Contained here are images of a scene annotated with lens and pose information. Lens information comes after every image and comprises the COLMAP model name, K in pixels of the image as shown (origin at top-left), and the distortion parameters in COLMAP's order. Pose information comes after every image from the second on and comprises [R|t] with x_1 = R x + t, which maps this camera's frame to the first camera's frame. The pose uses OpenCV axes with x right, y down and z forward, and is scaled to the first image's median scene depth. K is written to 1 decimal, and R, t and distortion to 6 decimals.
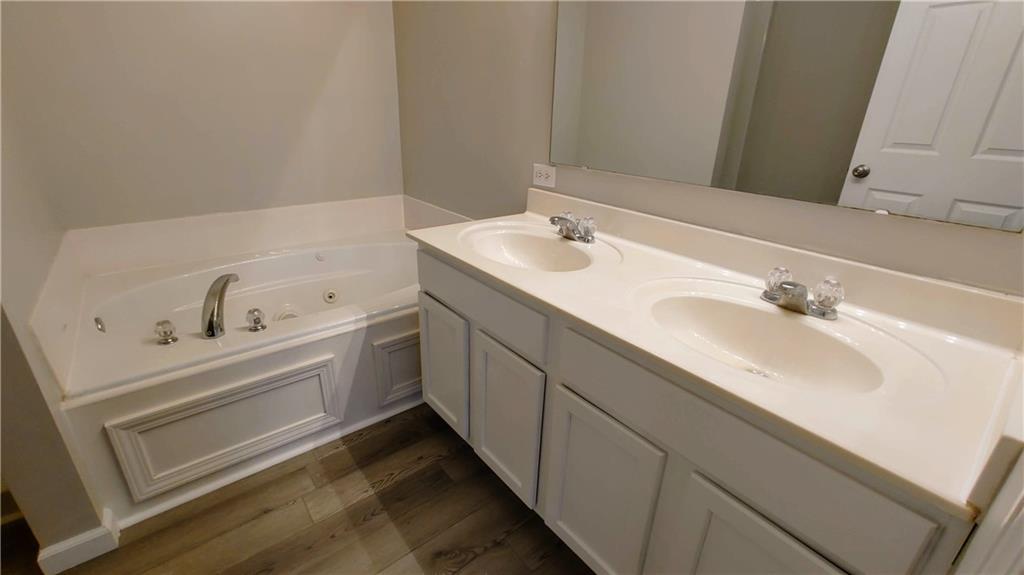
lens RADIAL K [[440.7, 0, 514.4], [0, 440.7, 288.3], [0, 0, 1]] dist [-0.000102, 0.000485]
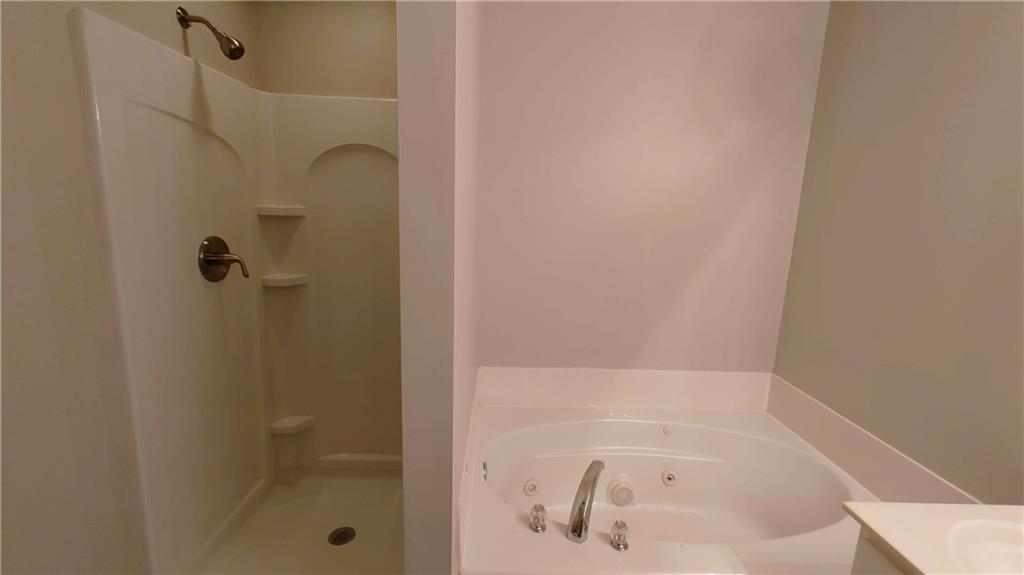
lens RADIAL K [[440.7, 0, 514.4], [0, 440.7, 288.3], [0, 0, 1]] dist [-0.000102, 0.000485]
pose [[0.792190, 0.127034, -0.596906, -0.278400], [-0.252879, 0.958503, -0.131622, -0.228970], [0.555416, 0.255215, 0.791441, 0.046142]]
